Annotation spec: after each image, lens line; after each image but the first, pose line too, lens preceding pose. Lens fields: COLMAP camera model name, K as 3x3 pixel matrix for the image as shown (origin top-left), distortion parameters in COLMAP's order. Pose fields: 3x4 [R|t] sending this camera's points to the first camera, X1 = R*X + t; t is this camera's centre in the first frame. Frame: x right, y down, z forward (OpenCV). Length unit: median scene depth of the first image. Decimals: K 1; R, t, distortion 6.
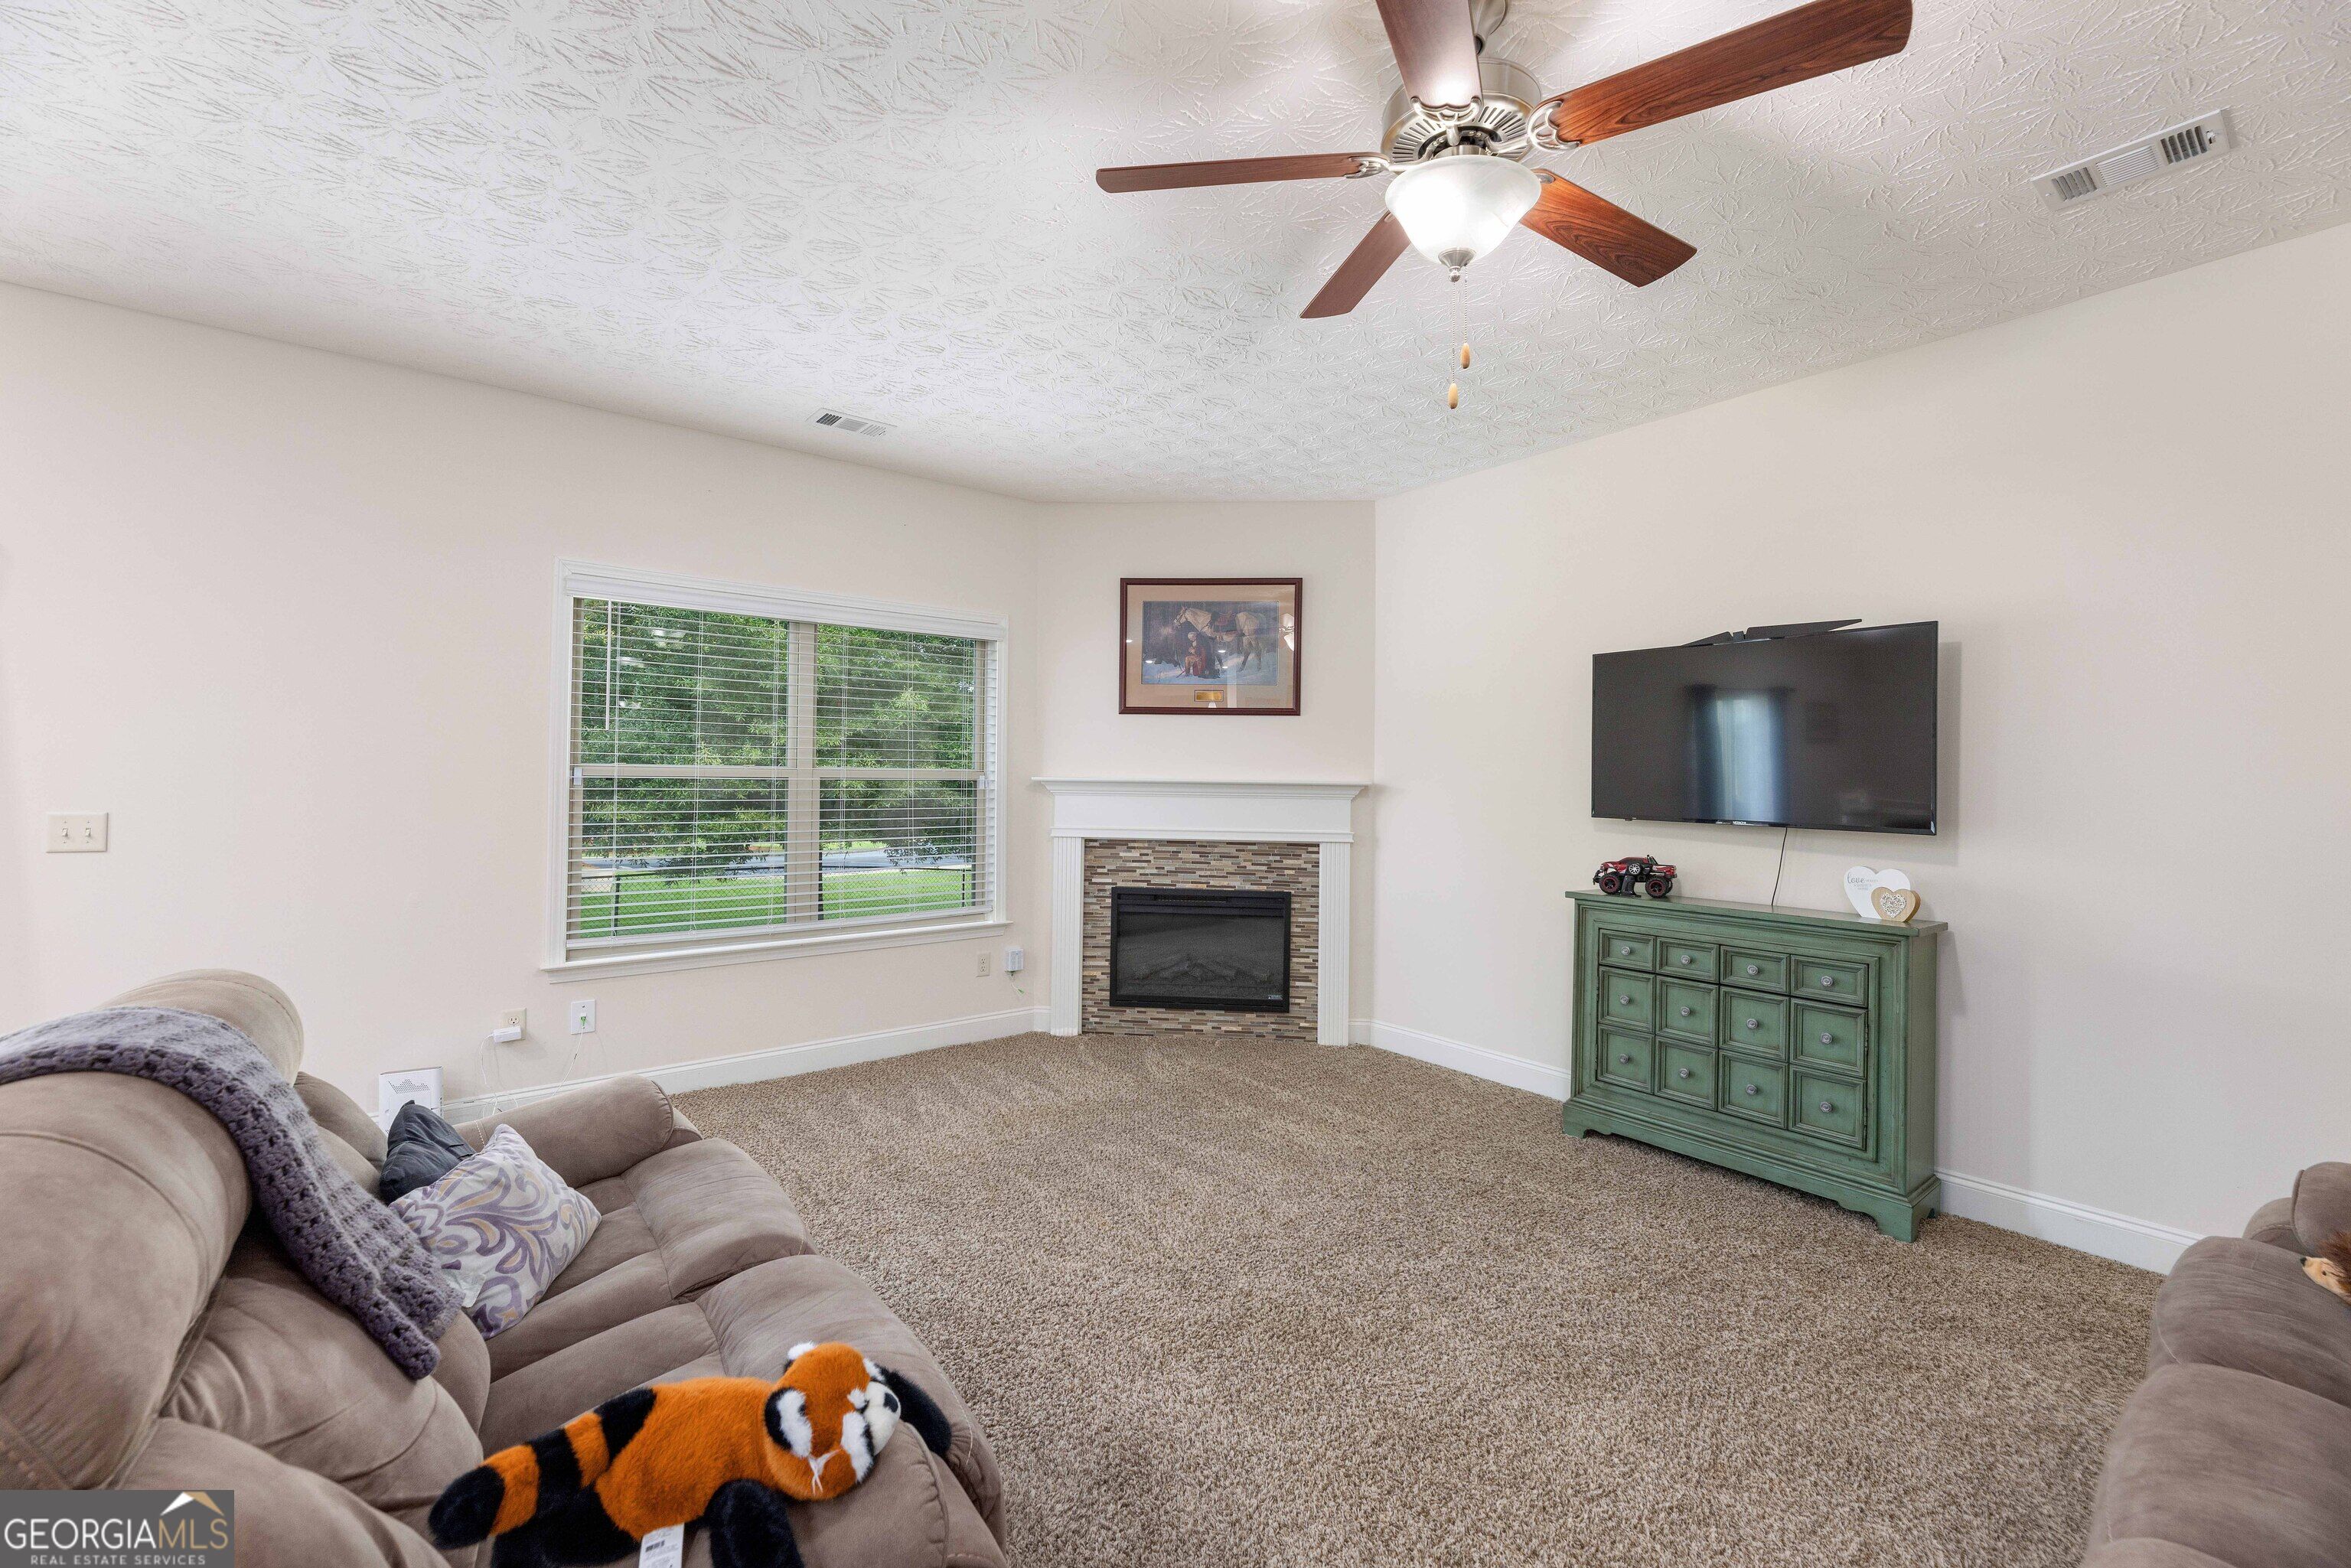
lens RADIAL K [[940.8, 0, 1205.8], [0, 940.8, 771.9], [0, 0, 1]] dist [0.000833, 0.000055]
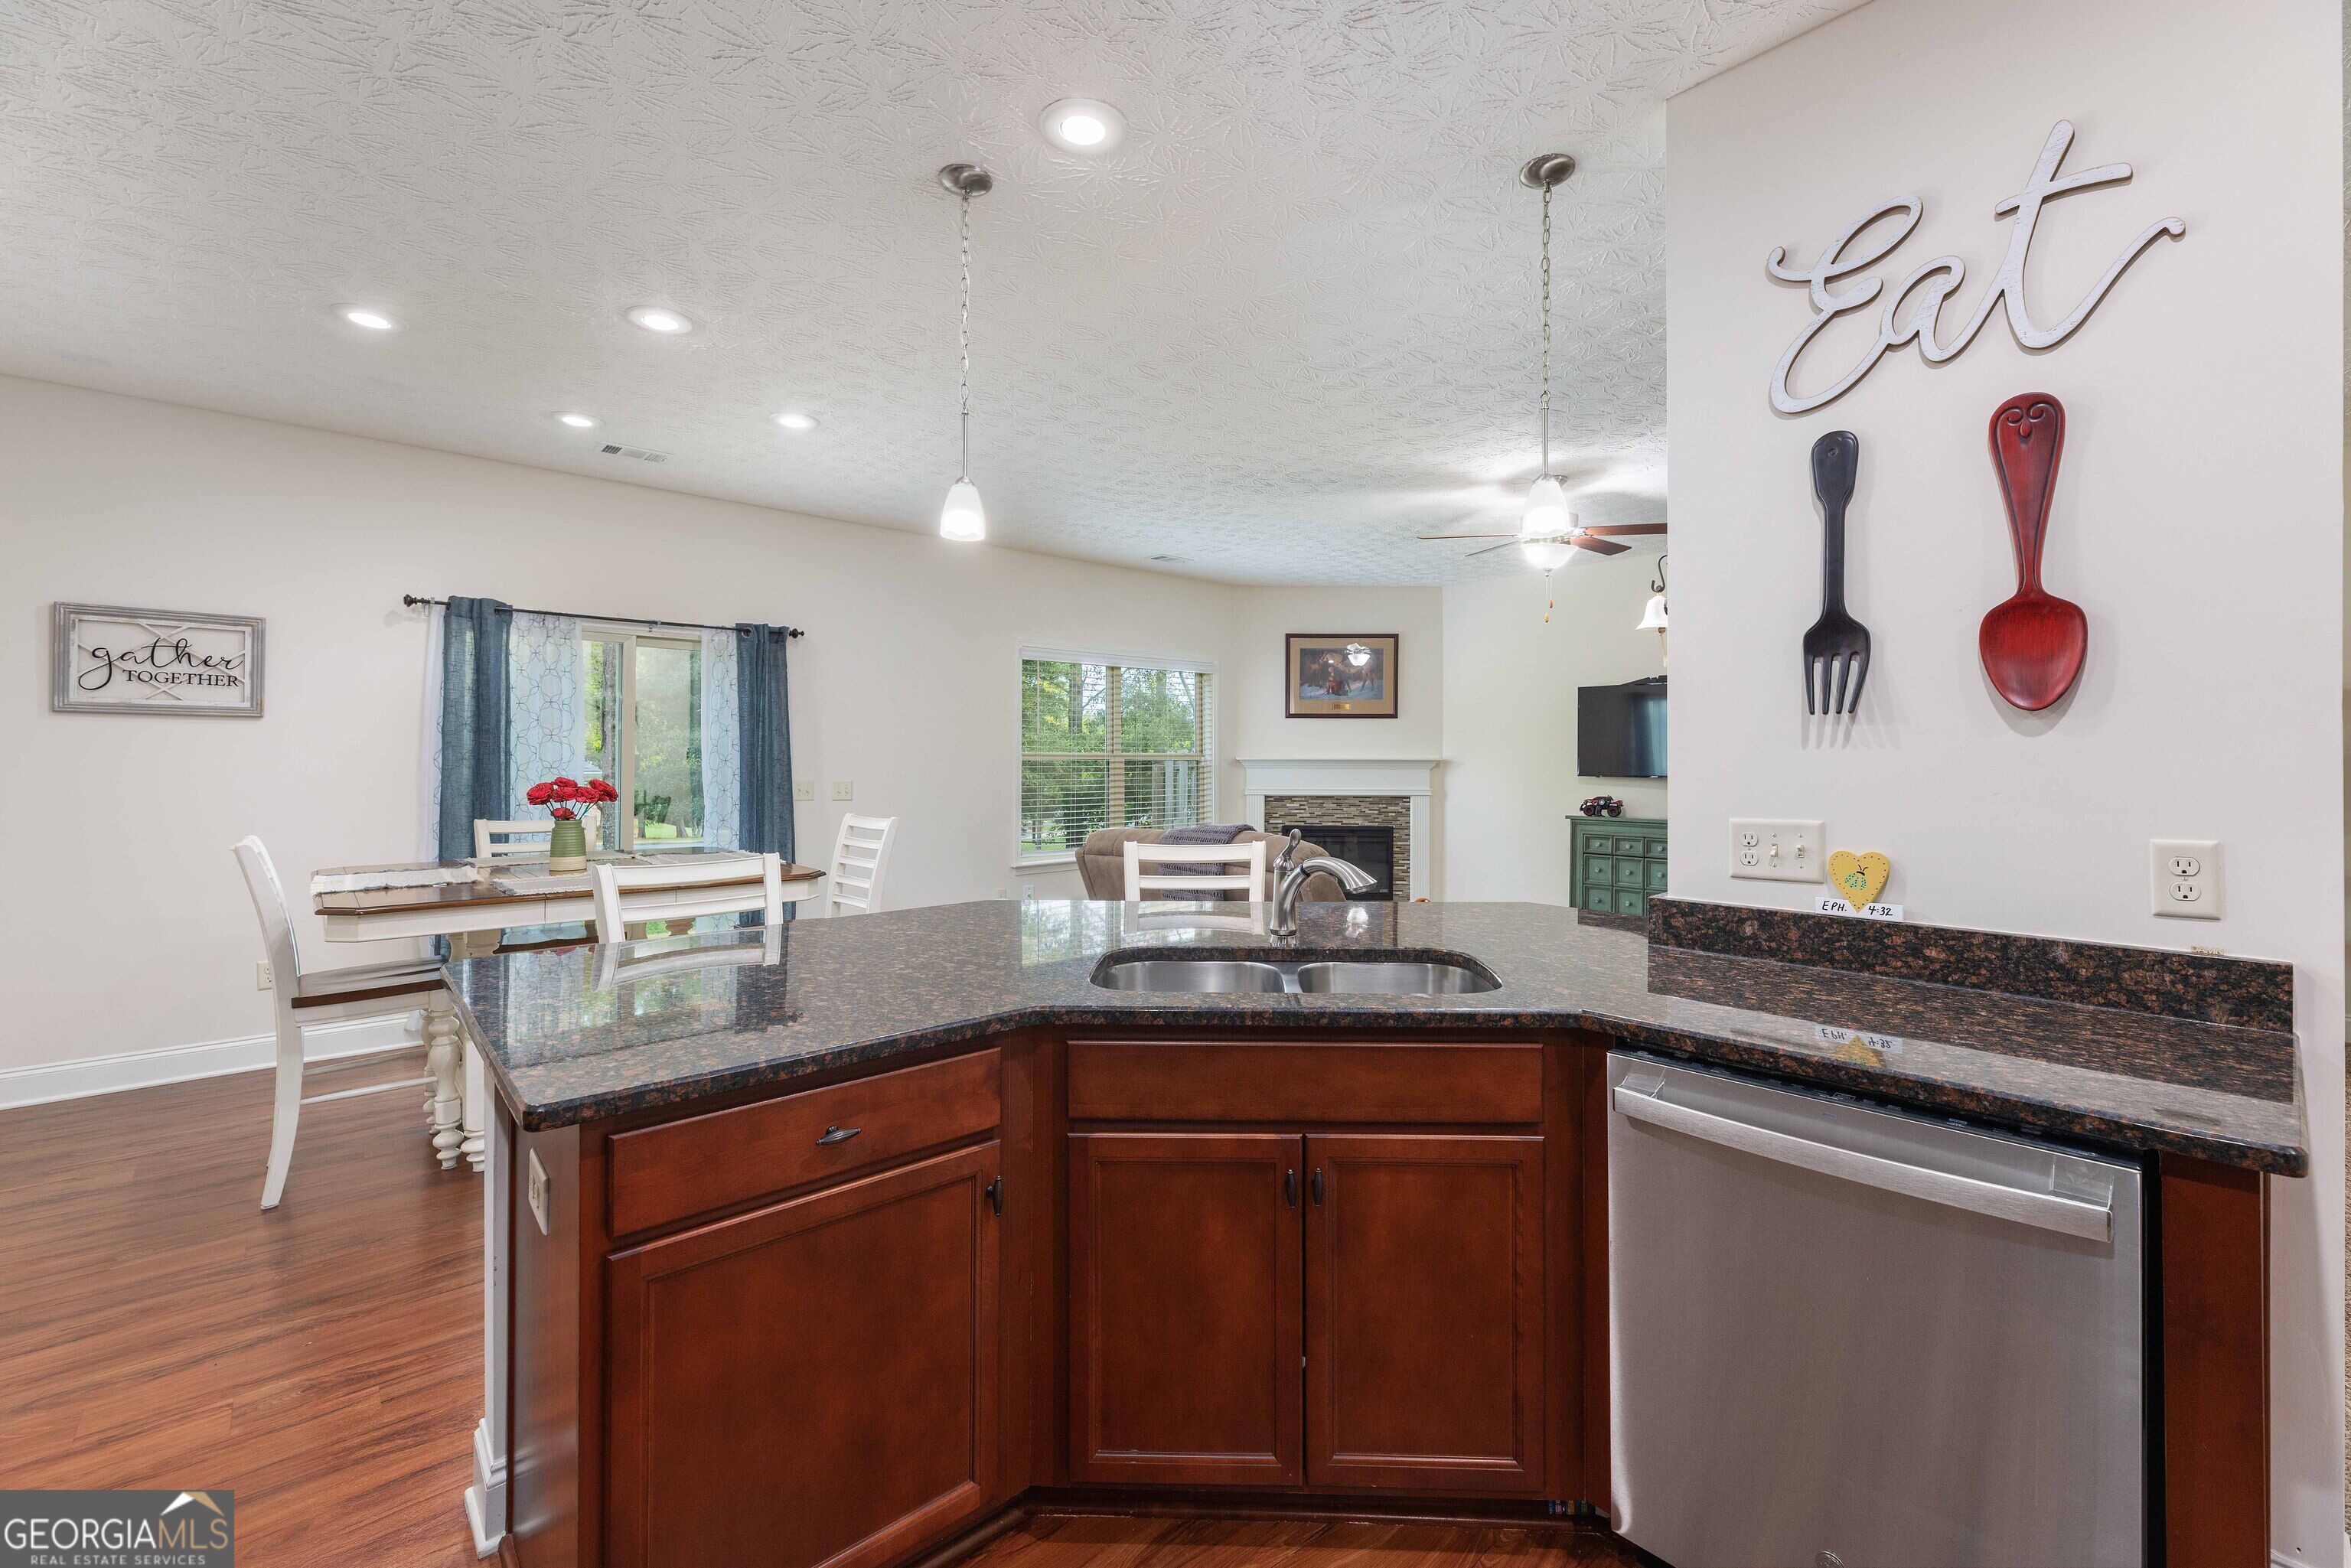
lens RADIAL K [[969.4, 0, 1208.5], [0, 969.4, 758.1], [0, 0, 1]] dist [-0.000392, -0.000215]
pose [[0.997390, -0.010650, 0.071414, -0.348819], [0.010186, 0.999925, 0.006851, -0.005705], [-0.071482, -0.006105, 0.997423, -0.657023]]
